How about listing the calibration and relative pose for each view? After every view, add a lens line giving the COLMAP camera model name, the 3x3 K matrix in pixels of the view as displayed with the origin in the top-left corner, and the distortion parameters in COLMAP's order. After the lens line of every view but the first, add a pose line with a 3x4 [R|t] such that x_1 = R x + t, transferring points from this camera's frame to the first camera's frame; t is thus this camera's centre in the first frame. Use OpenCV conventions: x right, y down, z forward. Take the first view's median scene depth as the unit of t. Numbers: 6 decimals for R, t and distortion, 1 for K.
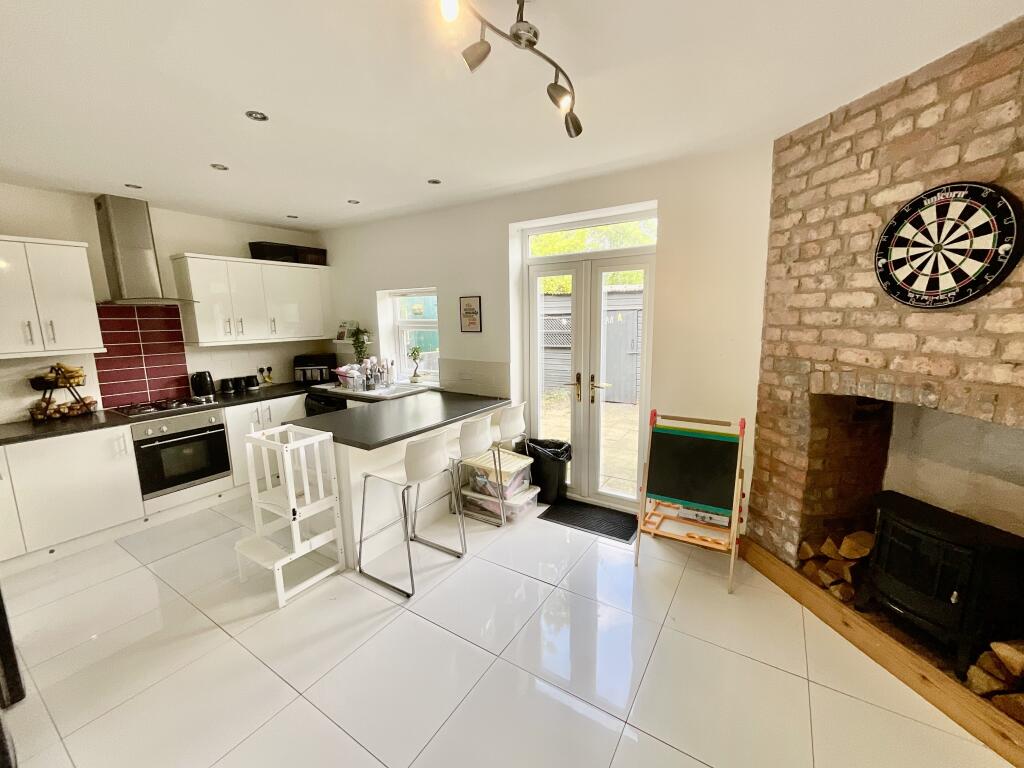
lens RADIAL K [[412.7, 0, 508.0], [0, 412.7, 386.3], [0, 0, 1]] dist [0.002271, 0.000258]
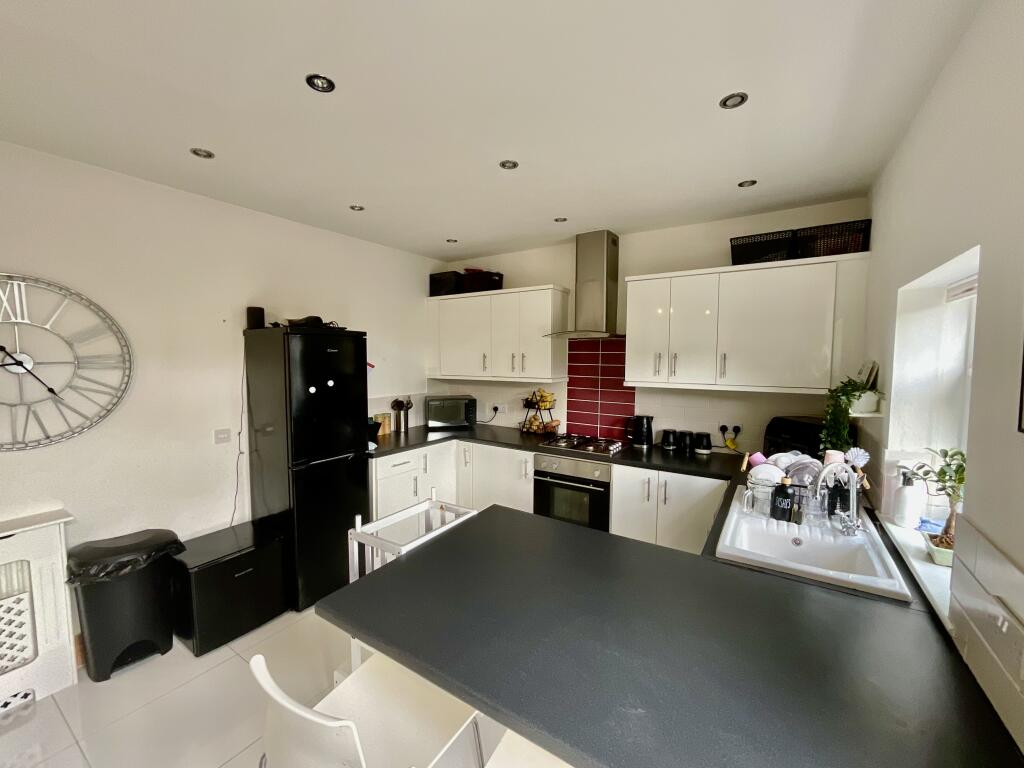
lens RADIAL K [[412.7, 0, 507.6], [0, 412.7, 382.6], [0, 0, 1]] dist [0.002271, 0.000258]
pose [[-0.028071, 0.082655, -0.996183, 0.095434], [-0.162919, 0.982872, 0.086142, -0.137241], [0.986240, 0.164715, -0.014125, 0.783534]]
